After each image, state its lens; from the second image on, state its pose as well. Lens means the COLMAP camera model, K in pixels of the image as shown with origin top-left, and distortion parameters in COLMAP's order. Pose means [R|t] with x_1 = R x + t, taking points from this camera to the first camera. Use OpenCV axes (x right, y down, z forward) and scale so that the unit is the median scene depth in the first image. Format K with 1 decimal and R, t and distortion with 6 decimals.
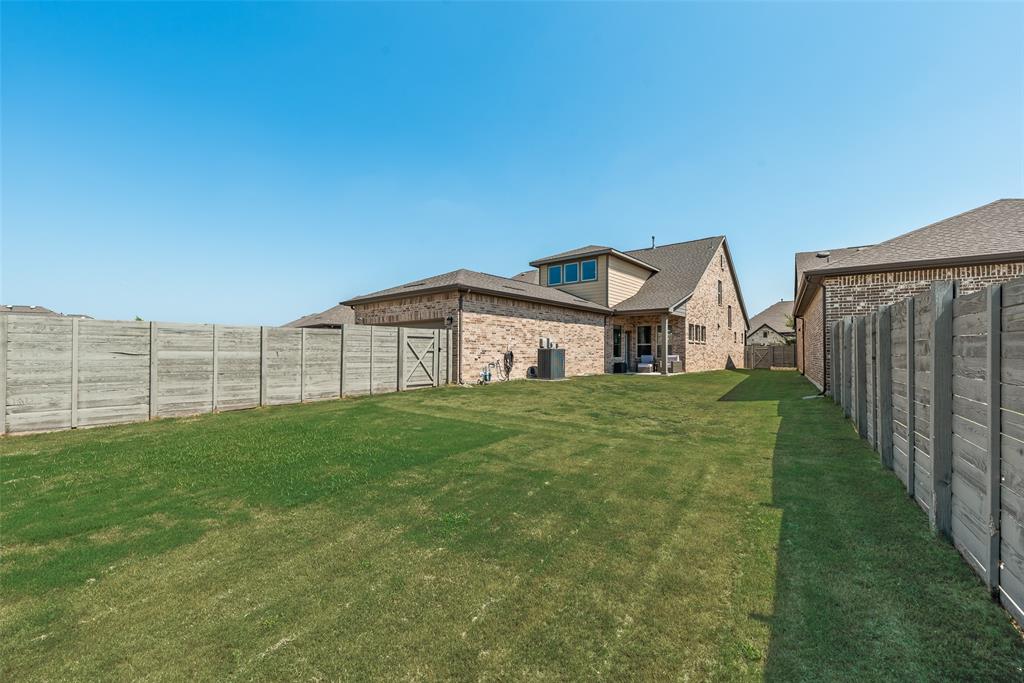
lens RADIAL K [[412.6, 0, 512.9], [0, 412.6, 348.2], [0, 0, 1]] dist [0.000047, 0.000012]
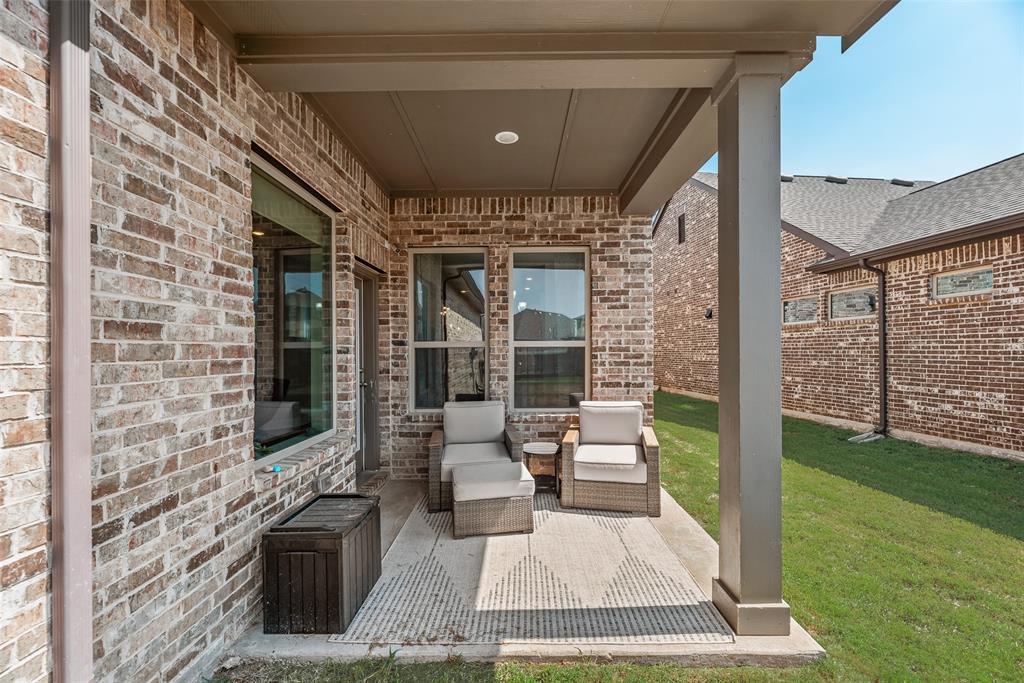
lens RADIAL K [[412.6, 0, 515.6], [0, 412.6, 347.0], [0, 0, 1]] dist [0.000047, 0.000012]
pose [[0.776635, -0.011849, 0.629839, 0.342898], [0.004036, 0.999896, 0.013834, -0.017082], [-0.629937, -0.008202, 0.776603, 1.305320]]
